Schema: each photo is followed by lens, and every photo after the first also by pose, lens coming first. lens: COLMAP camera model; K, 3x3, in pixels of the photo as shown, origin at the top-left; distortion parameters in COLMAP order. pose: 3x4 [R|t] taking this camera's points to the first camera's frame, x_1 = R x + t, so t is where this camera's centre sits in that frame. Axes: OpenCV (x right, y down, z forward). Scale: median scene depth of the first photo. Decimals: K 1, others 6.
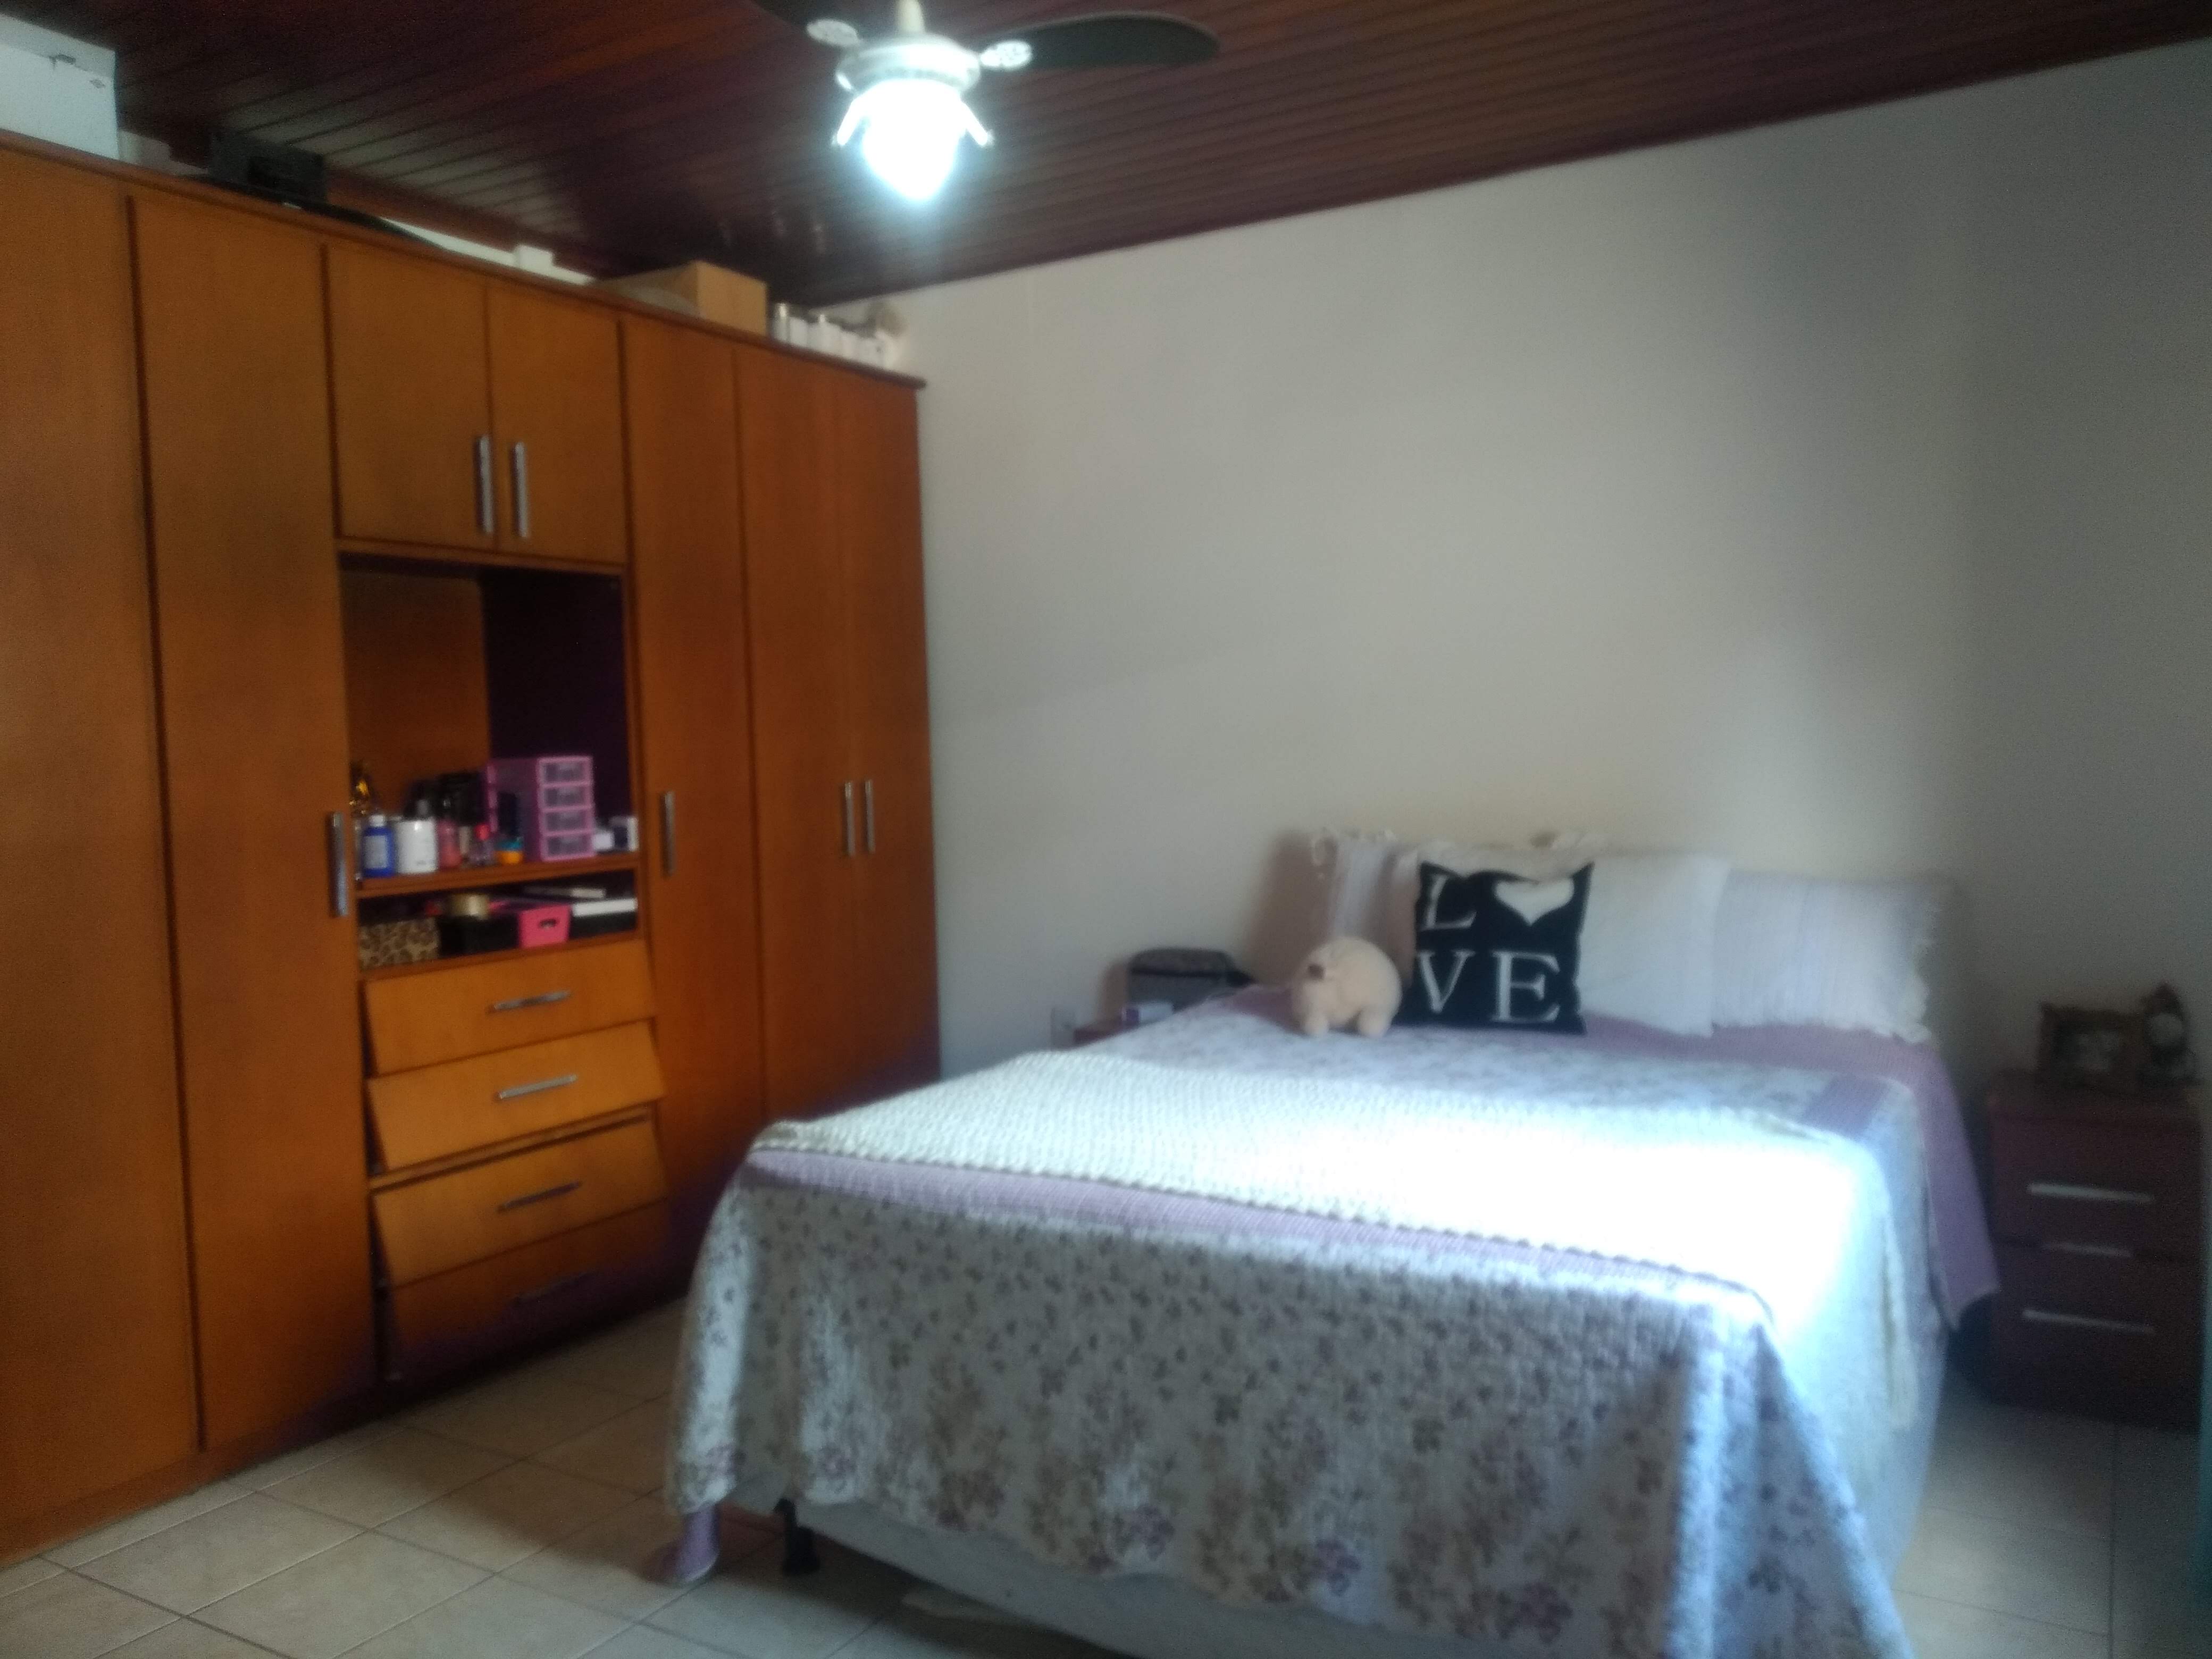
lens RADIAL K [[1610.7, 0, 1106.0], [0, 1610.7, 829.5], [0, 0, 1]] dist [0.014786, 0.000286]
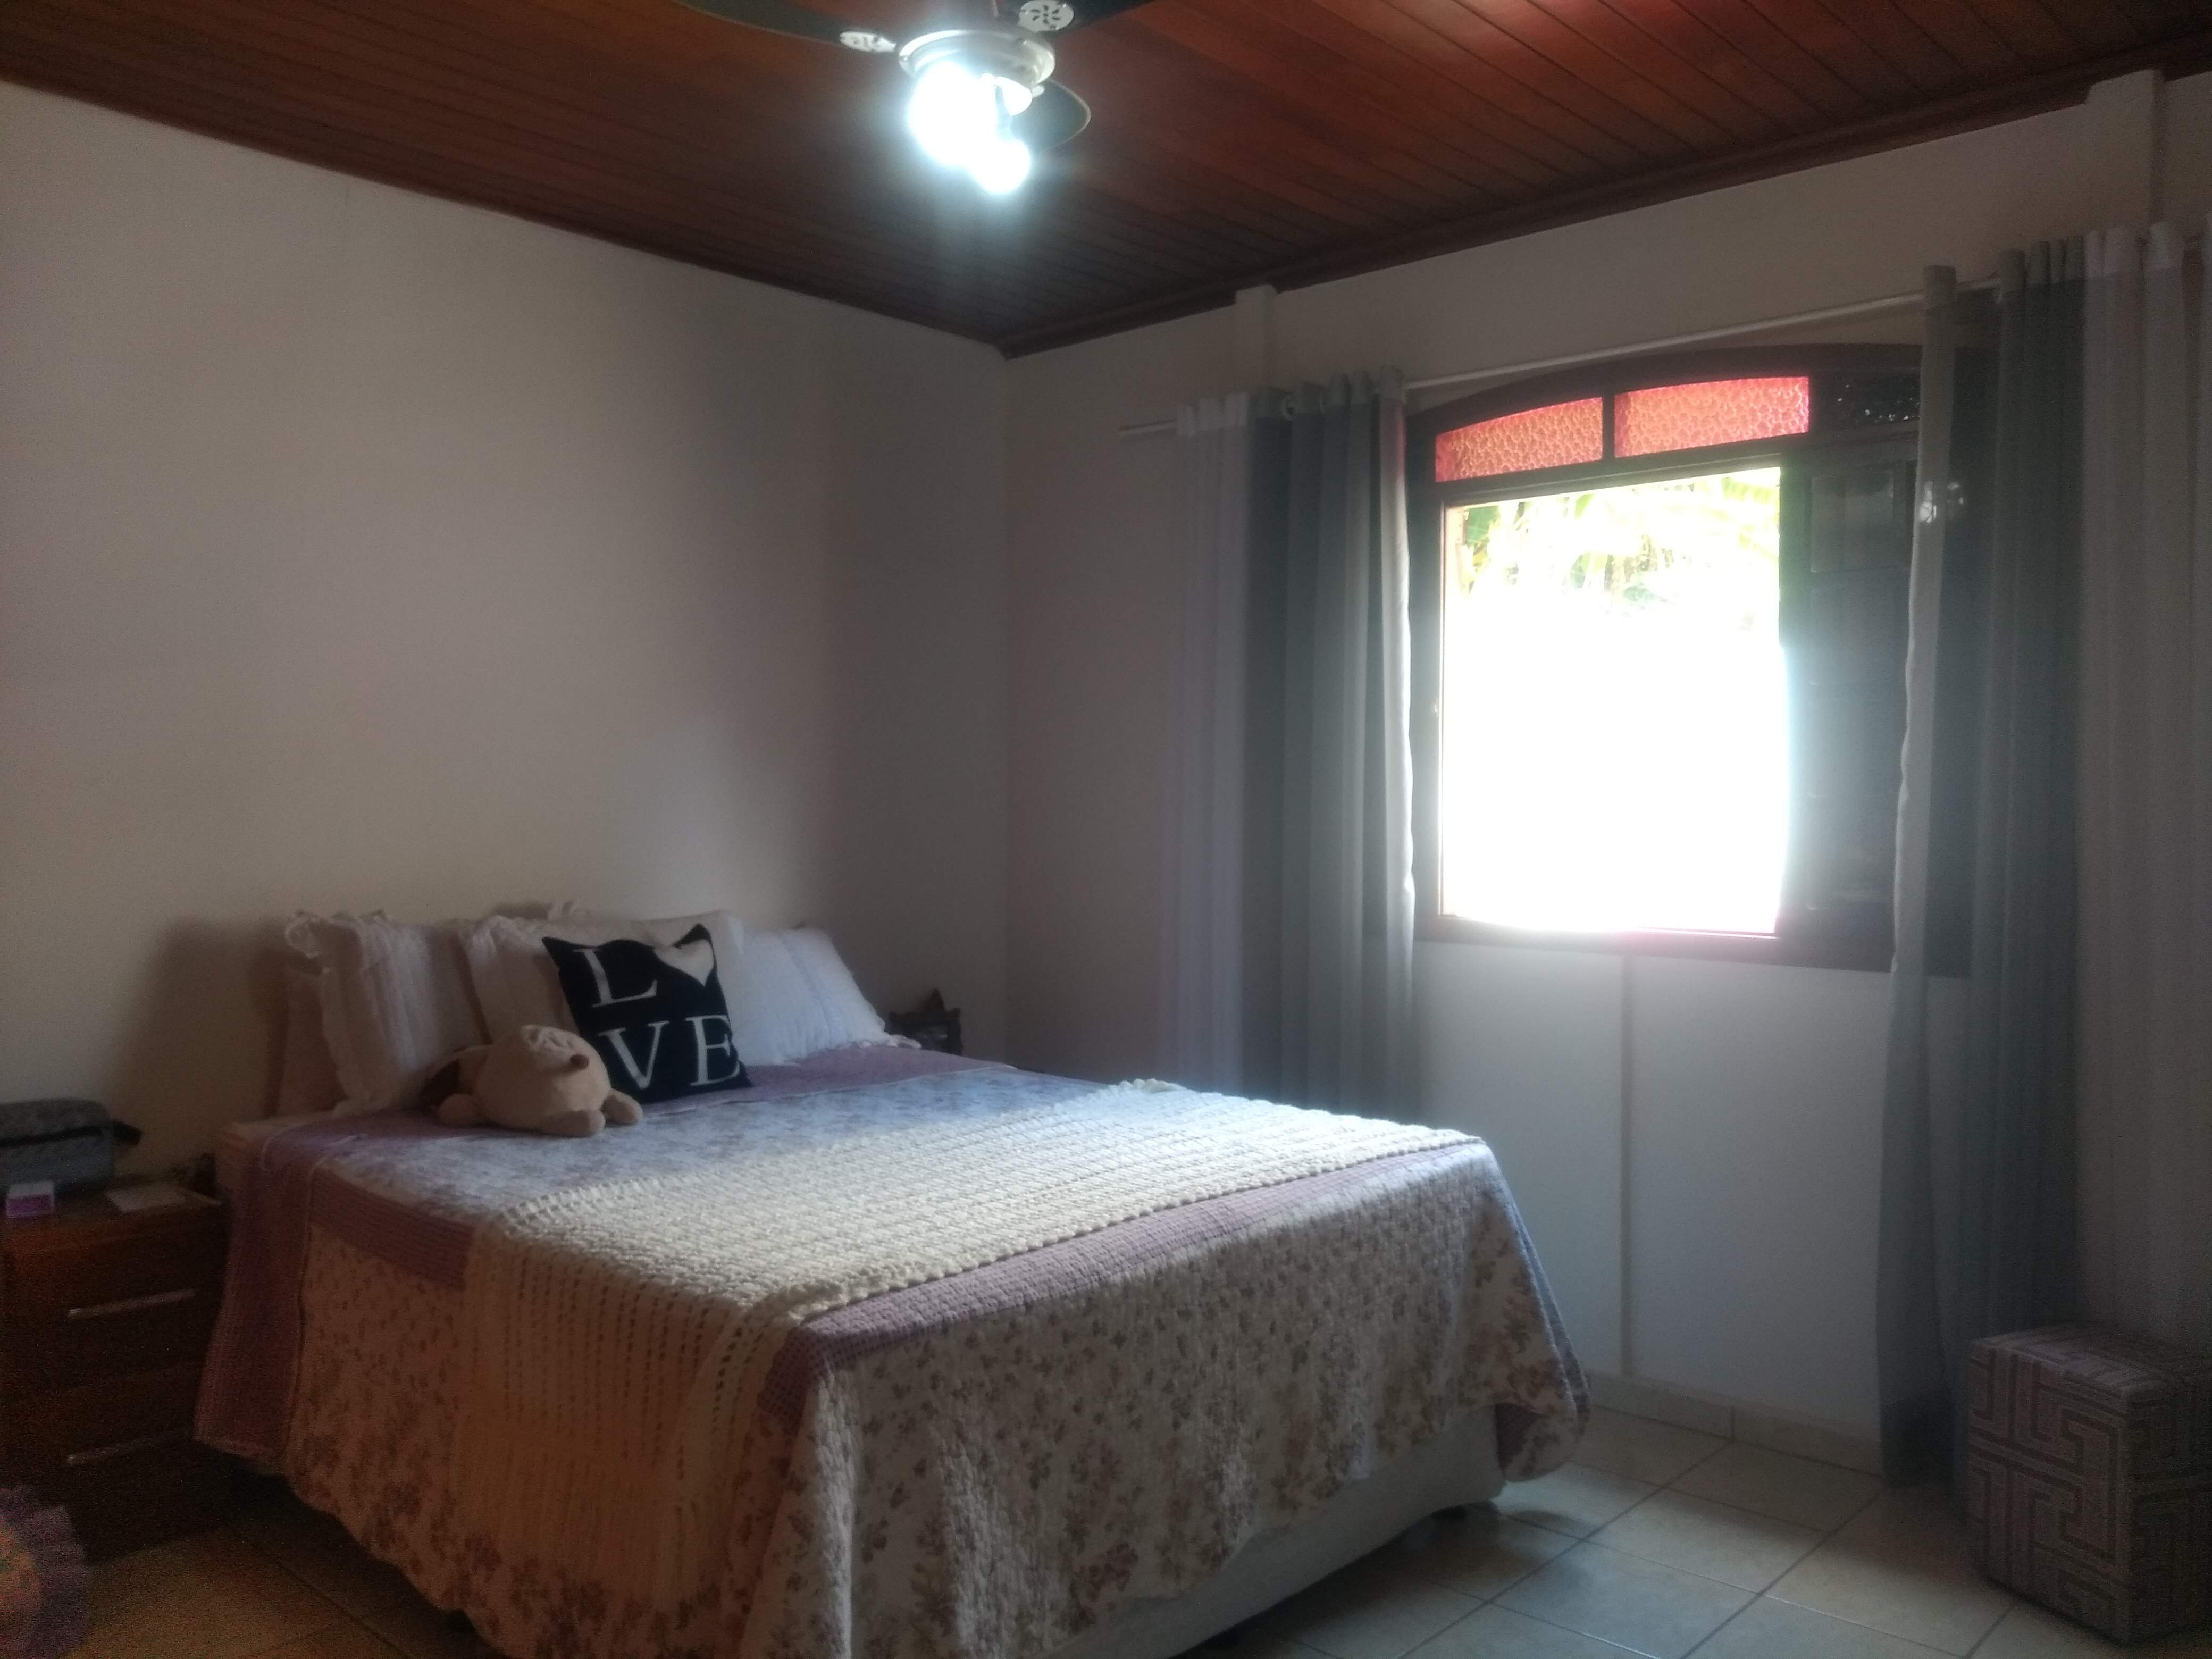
lens RADIAL K [[1745.3, 0, 1106.0], [0, 1745.3, 829.5], [0, 0, 1]] dist [-0.003214, -0.000089]
pose [[0.240933, 0.002949, 0.970537, -1.143921], [0.049862, 0.998637, -0.015412, -0.014668], [-0.969260, 0.052106, 0.240458, 0.768552]]
